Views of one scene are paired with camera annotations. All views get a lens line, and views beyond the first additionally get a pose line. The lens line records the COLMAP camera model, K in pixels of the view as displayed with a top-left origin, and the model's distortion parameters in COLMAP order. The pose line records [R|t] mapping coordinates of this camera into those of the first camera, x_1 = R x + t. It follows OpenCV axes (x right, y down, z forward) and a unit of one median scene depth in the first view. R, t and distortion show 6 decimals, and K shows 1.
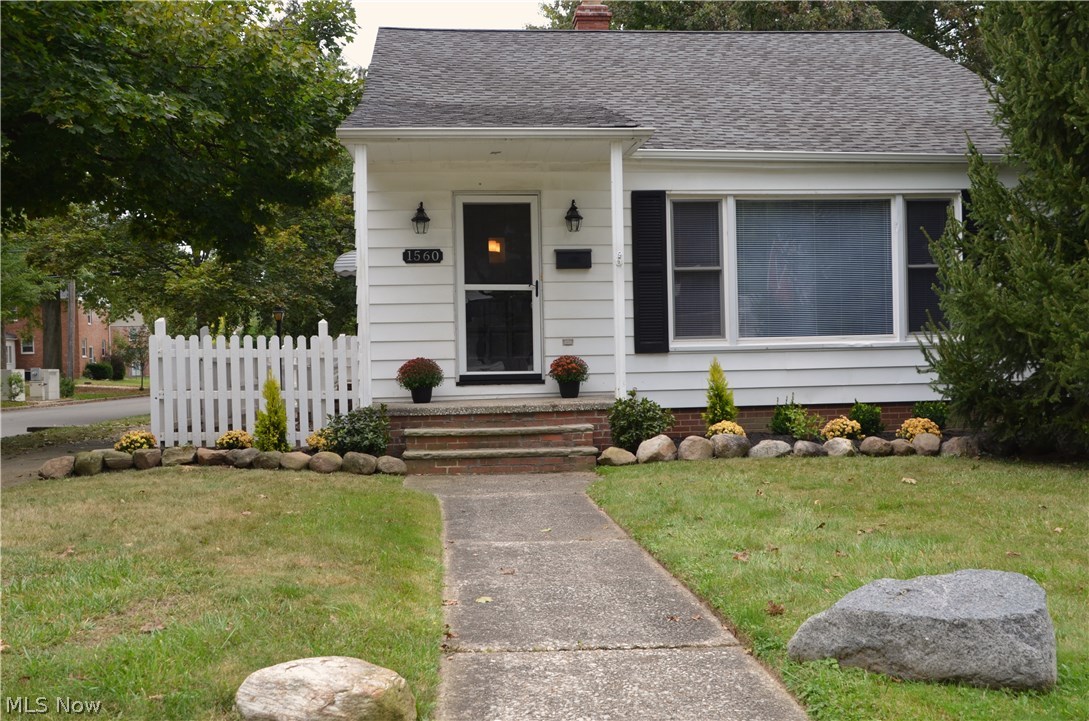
lens RADIAL K [[1063.8, 0, 544.5], [0, 1063.8, 360.5], [0, 0, 1]] dist [0.092632, 0.000746]
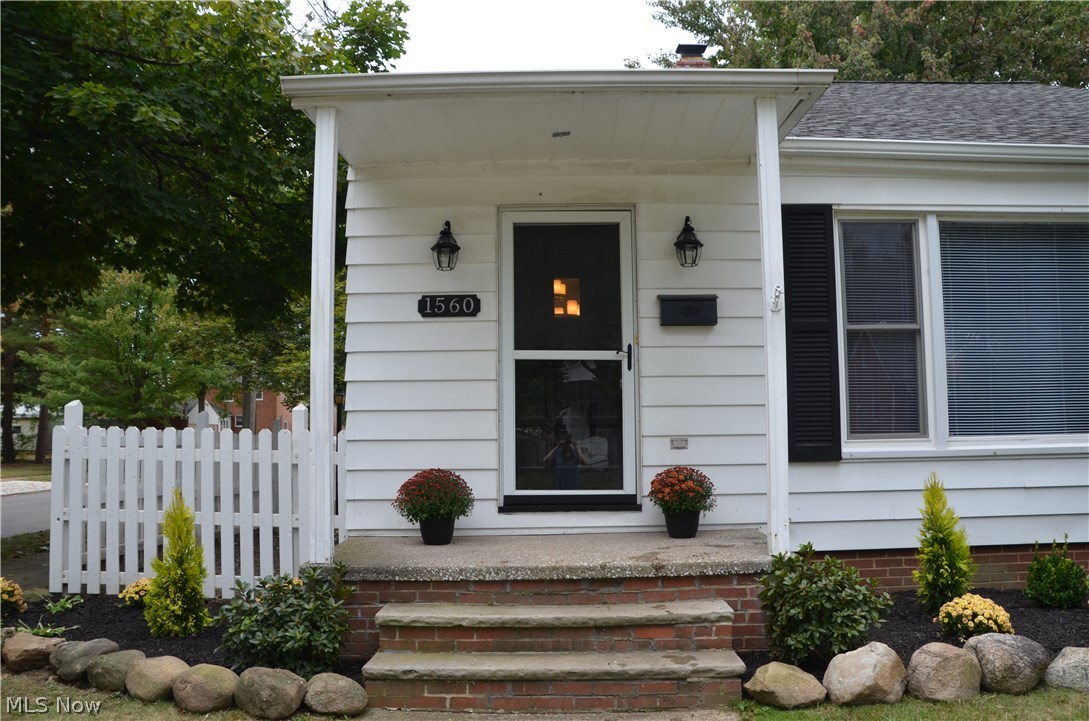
lens RADIAL K [[950.1, 0, 544.5], [0, 950.1, 360.5], [0, 0, 1]] dist [-0.131850, 0.002075]
pose [[0.994780, 0.001775, -0.102028, 0.000081], [-0.010223, 0.996553, -0.082332, -0.019535], [0.101531, 0.082945, 0.991369, 0.448356]]
